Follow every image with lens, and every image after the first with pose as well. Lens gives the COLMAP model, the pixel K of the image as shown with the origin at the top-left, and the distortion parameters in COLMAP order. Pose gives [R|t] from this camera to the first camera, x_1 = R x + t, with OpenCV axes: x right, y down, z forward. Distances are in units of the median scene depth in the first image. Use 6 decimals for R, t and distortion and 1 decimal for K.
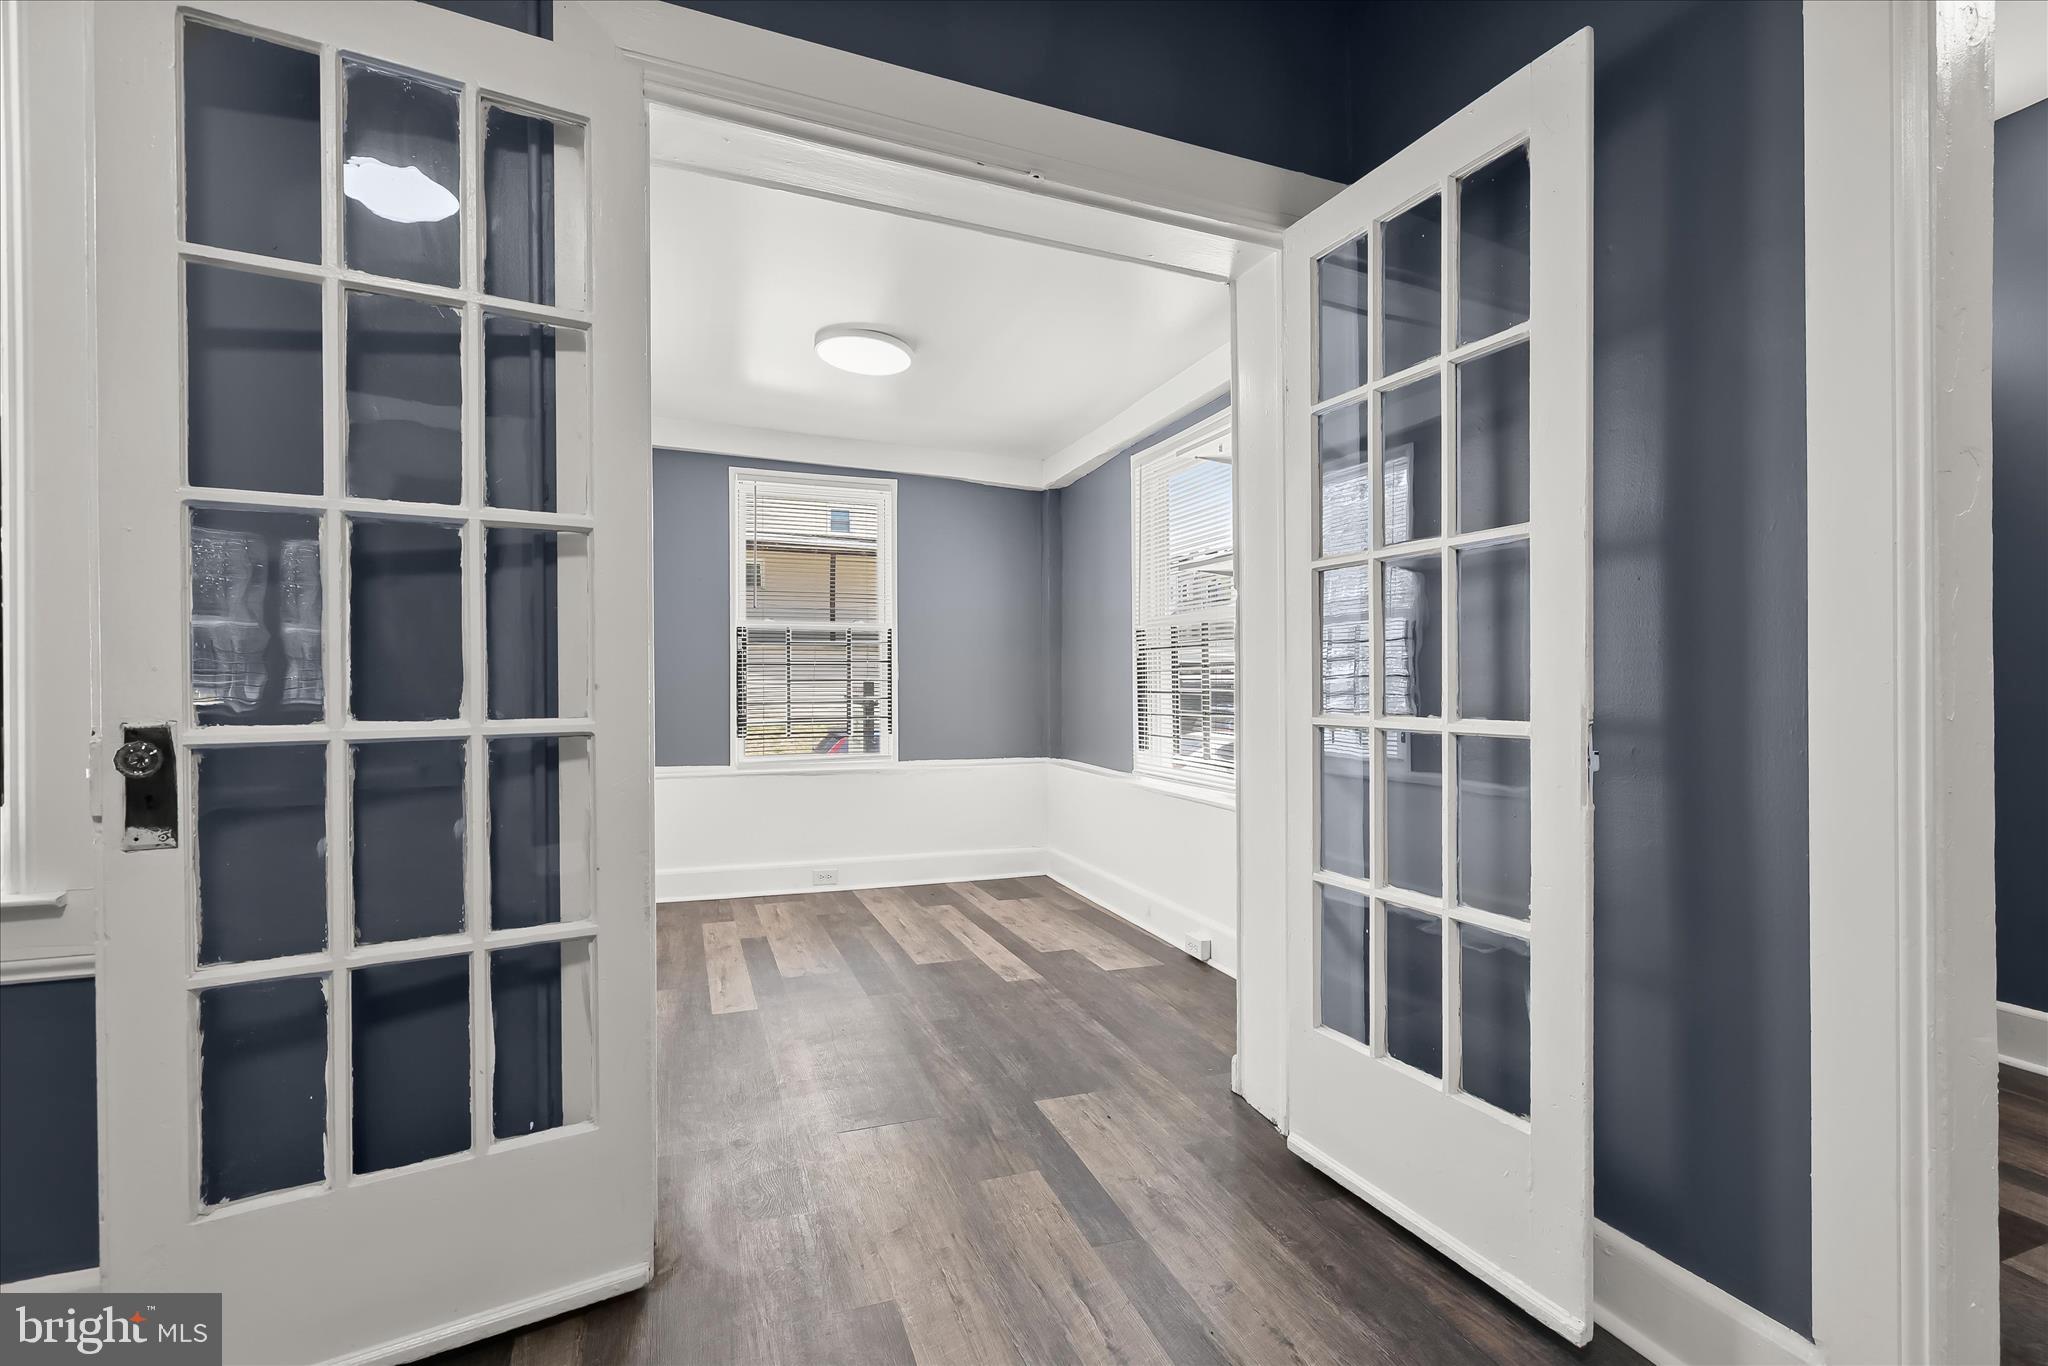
lens RADIAL K [[923.6, 0, 1018.9], [0, 923.6, 686.5], [0, 0, 1]] dist [-0.000542, -0.000108]
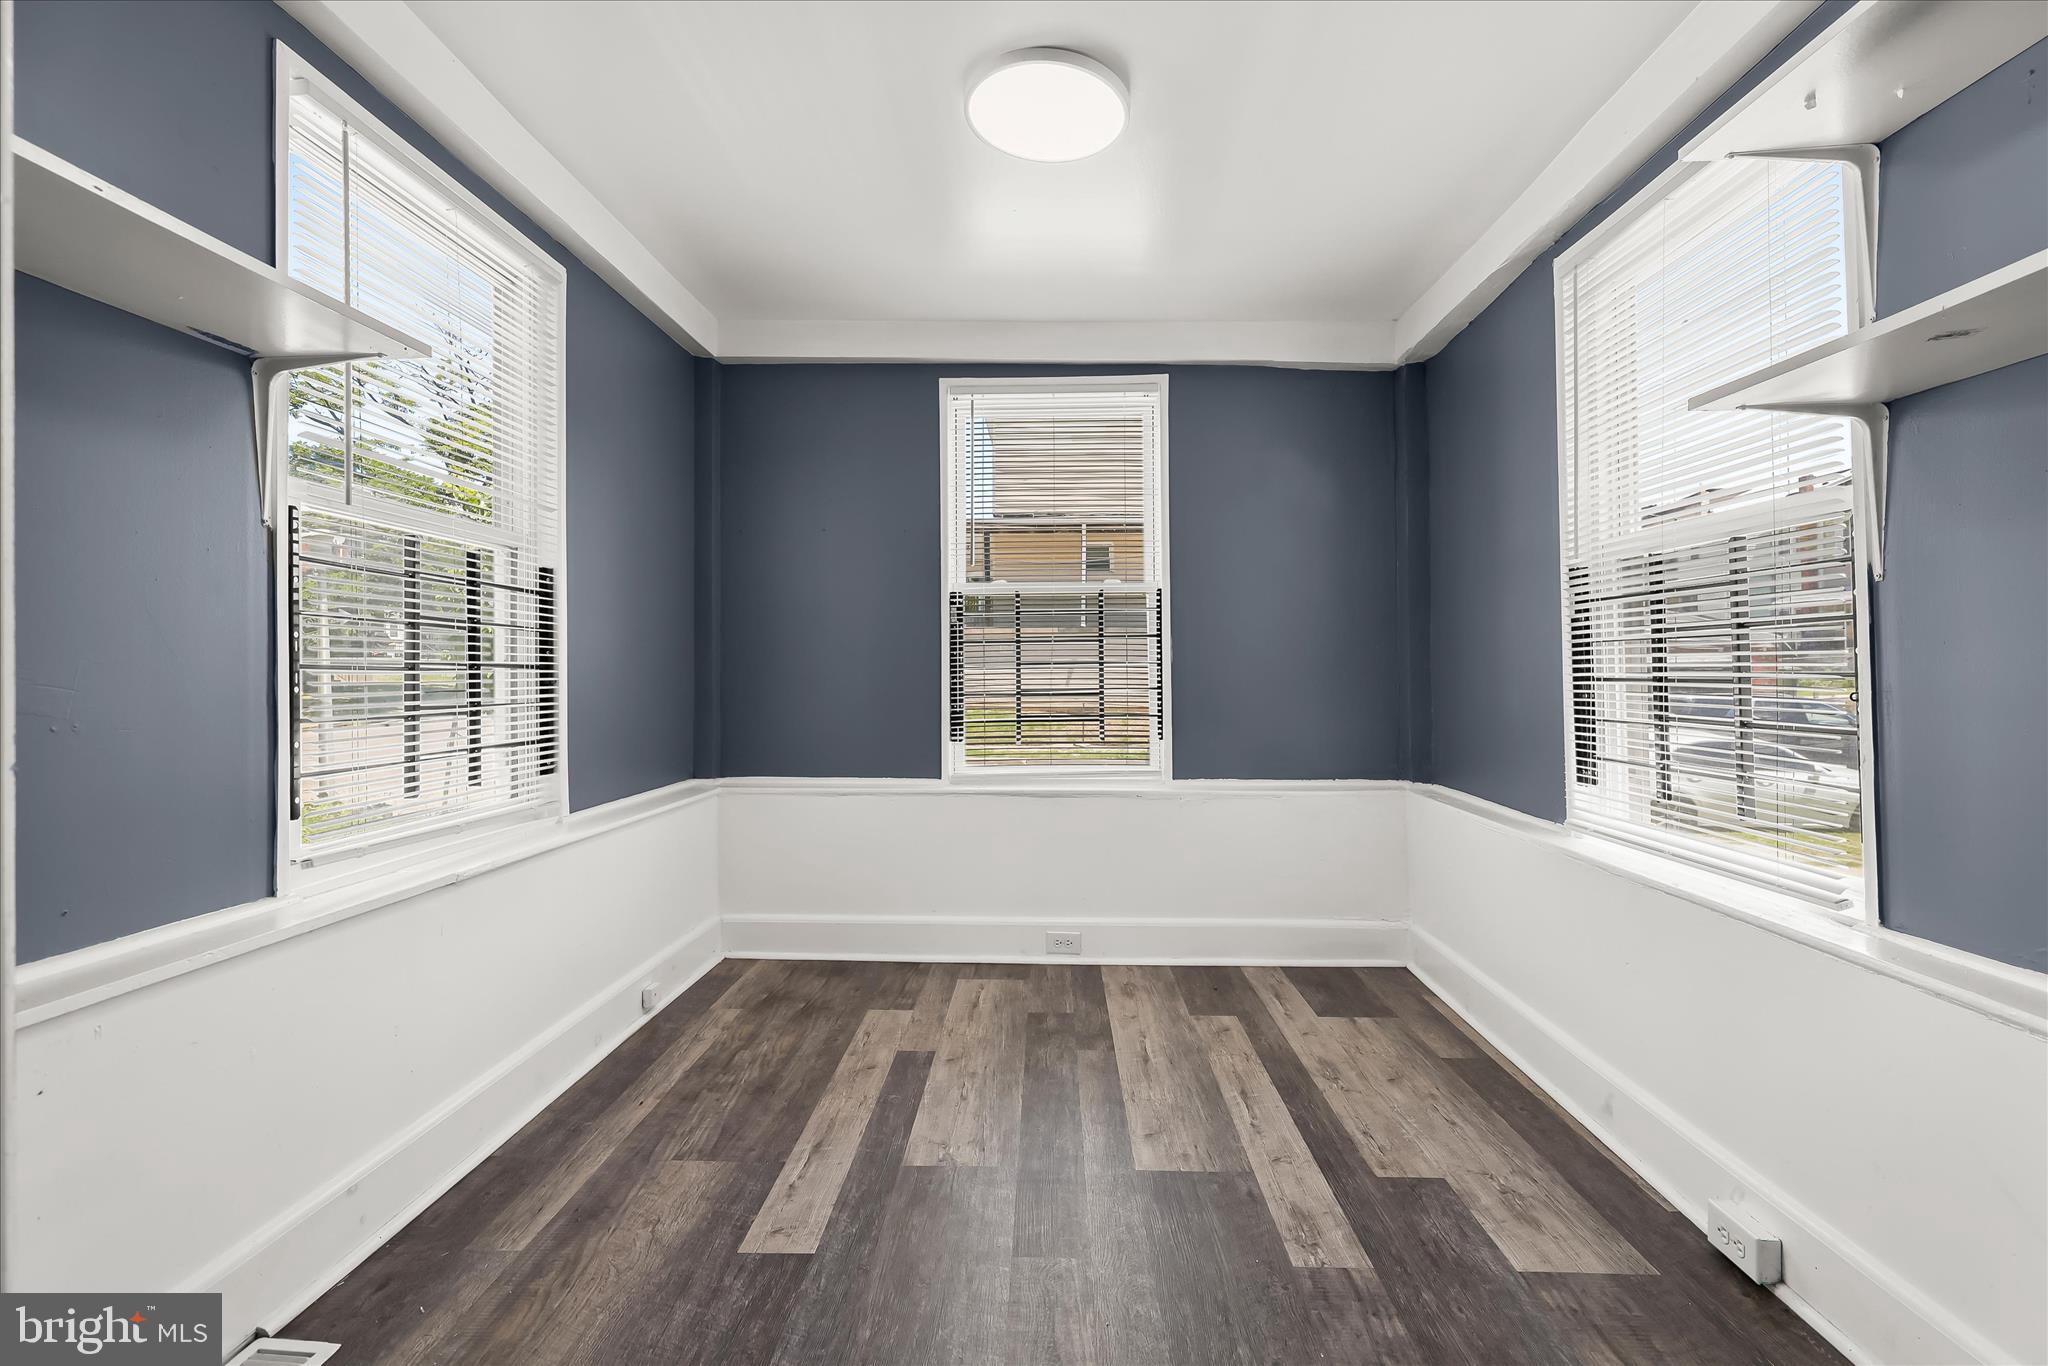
lens RADIAL K [[920.9, 0, 1027.5], [0, 920.9, 661.1], [0, 0, 1]] dist [-0.000464, -0.000134]
pose [[0.926920, -0.008901, -0.375153, 0.037184], [0.004755, 0.999917, -0.011975, 0.000077], [0.375228, 0.009316, 0.926886, 0.421666]]
